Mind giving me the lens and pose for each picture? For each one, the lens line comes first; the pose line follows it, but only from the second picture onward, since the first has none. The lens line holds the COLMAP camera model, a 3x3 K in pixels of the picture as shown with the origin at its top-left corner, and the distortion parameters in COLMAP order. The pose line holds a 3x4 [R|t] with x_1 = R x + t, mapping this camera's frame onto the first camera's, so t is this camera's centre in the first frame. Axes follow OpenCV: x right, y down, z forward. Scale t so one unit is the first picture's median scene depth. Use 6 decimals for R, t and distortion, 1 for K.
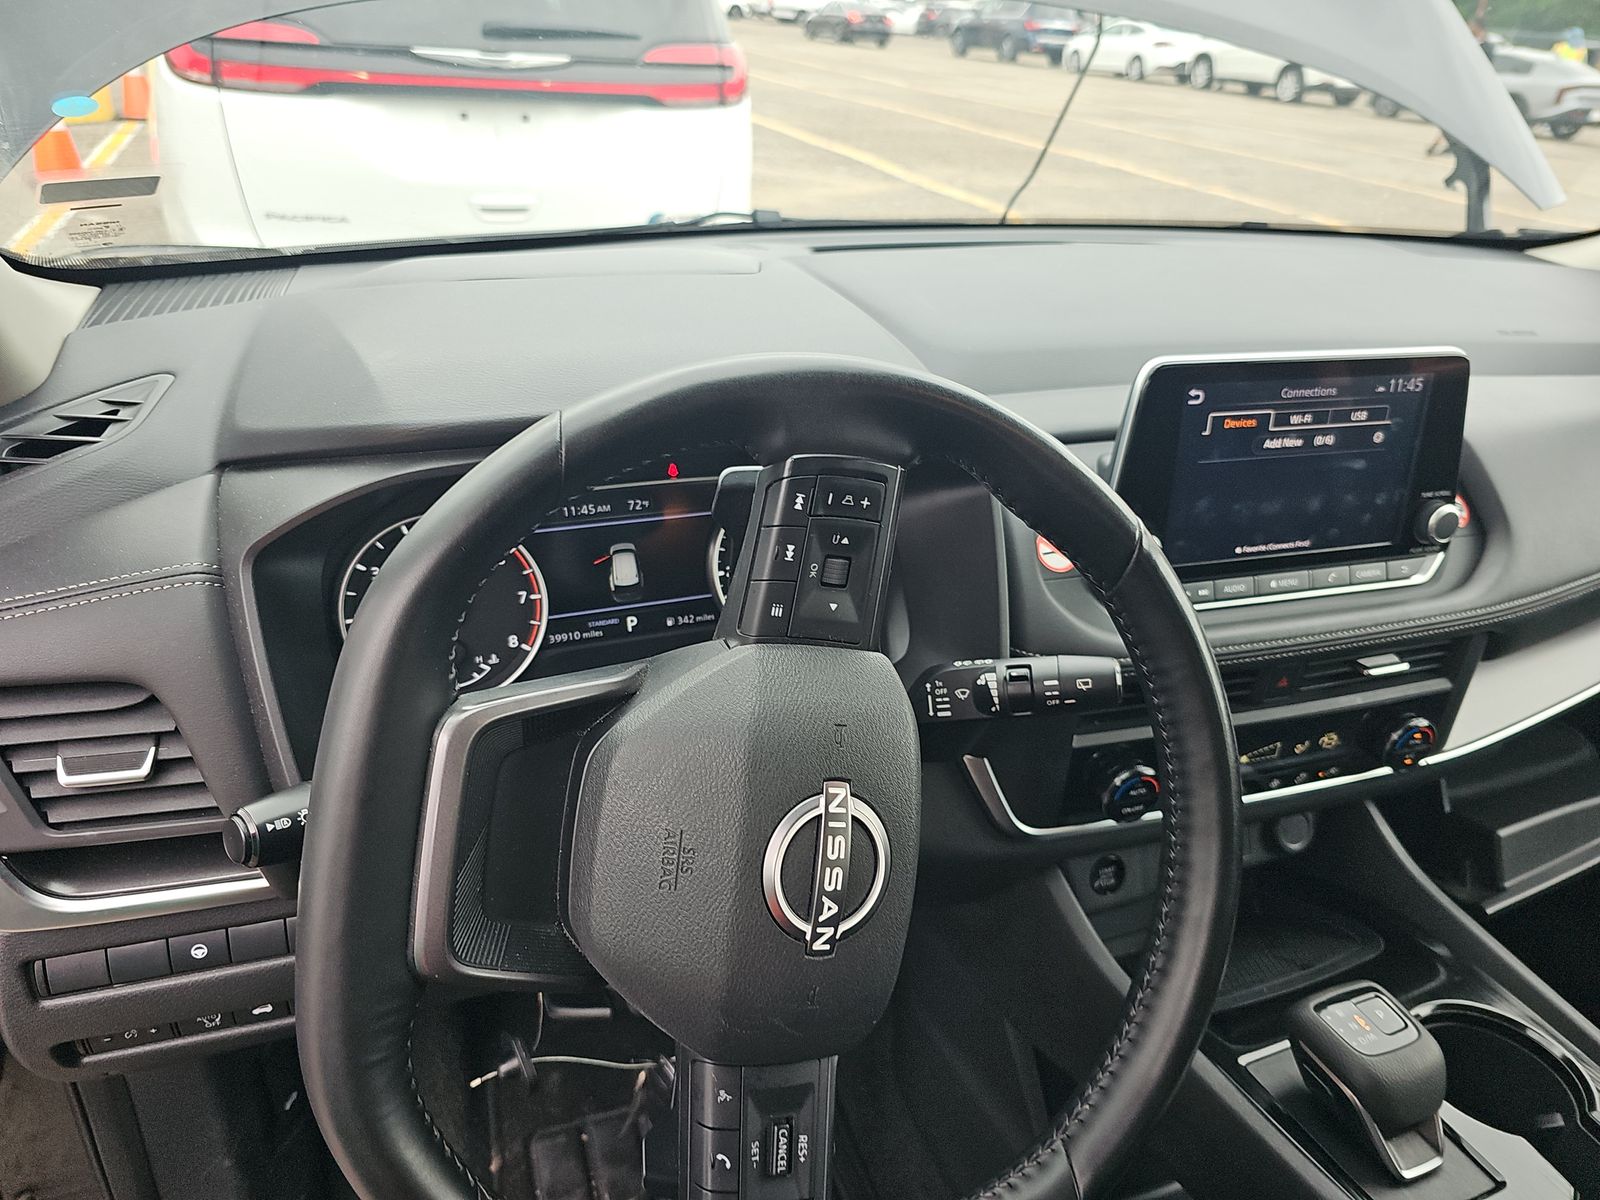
lens RADIAL K [[1060.7, 0, 800.0], [0, 1060.7, 600.0], [0, 0, 1]] dist [0.022732, -0.027605]
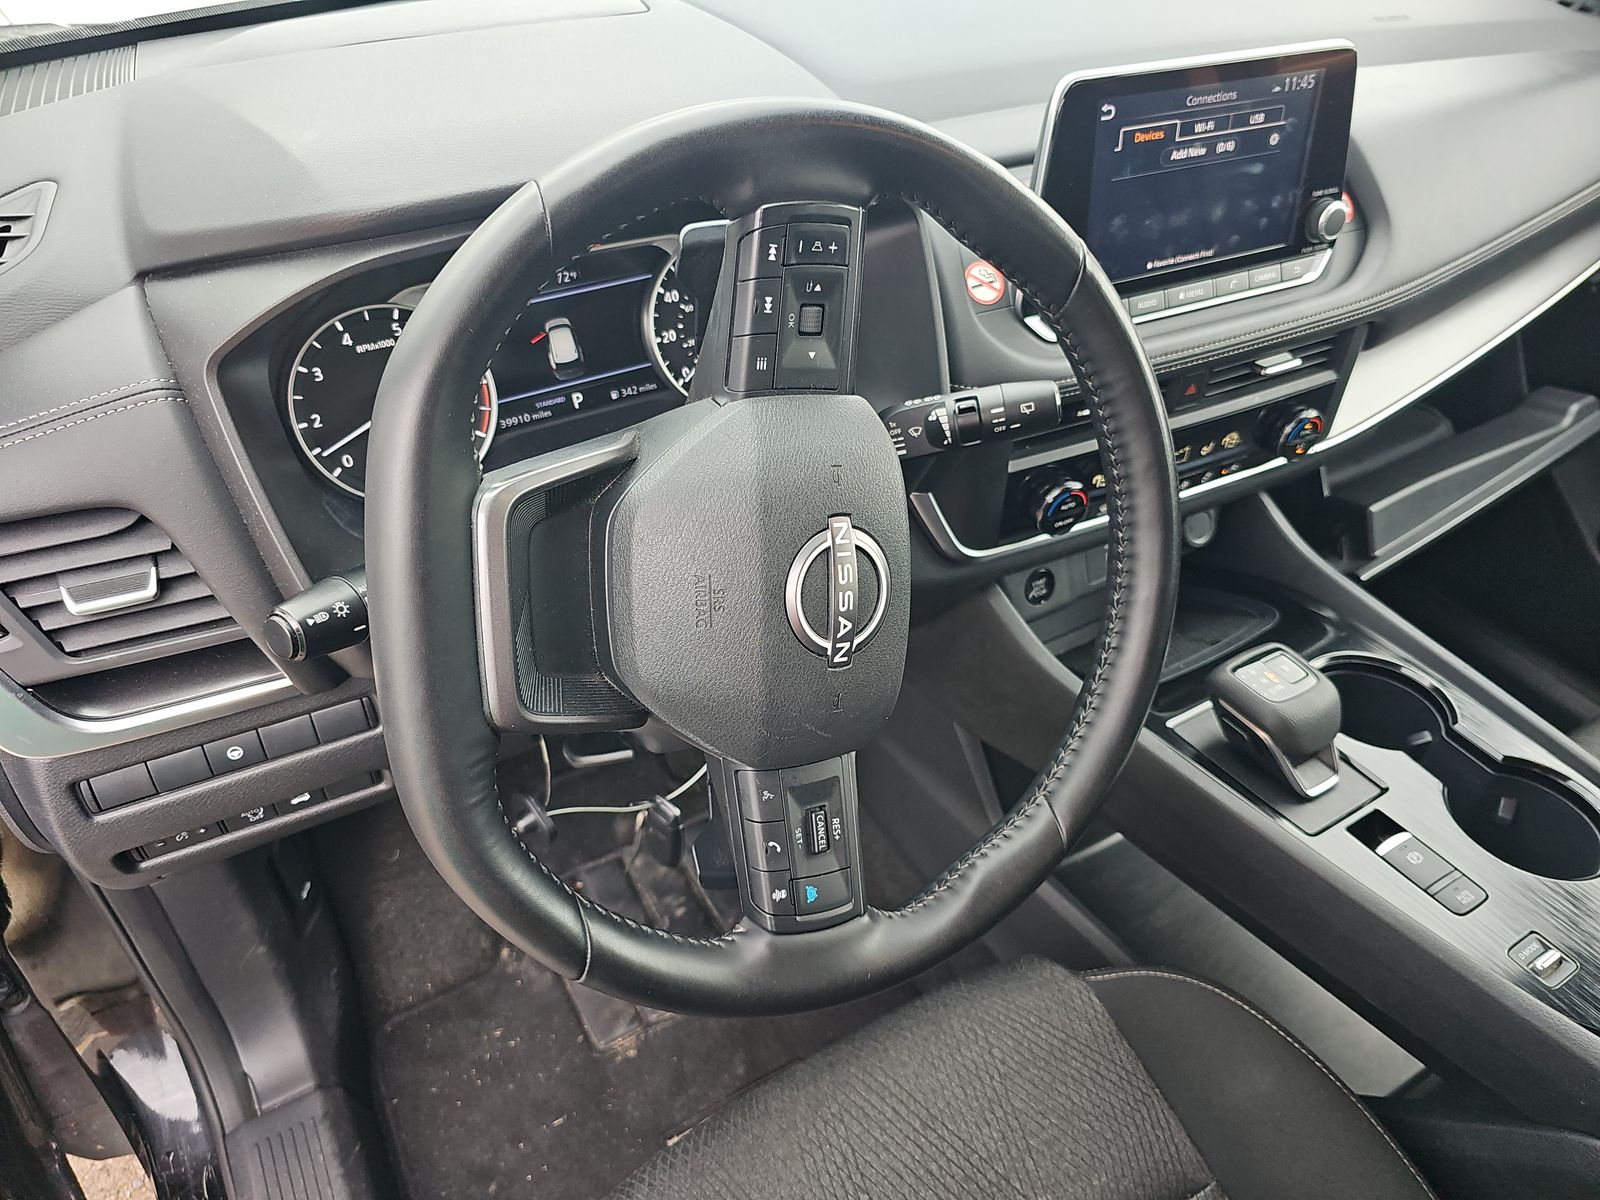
lens RADIAL K [[1082.7, 0, 774.7], [0, 1082.7, 603.9], [0, 0, 1]] dist [0.040486, -0.059191]
pose [[0.987753, -0.125820, 0.092265, -0.105904], [0.103665, 0.971186, 0.214596, 0.009233], [-0.116607, -0.202403, 0.972335, -0.073740]]
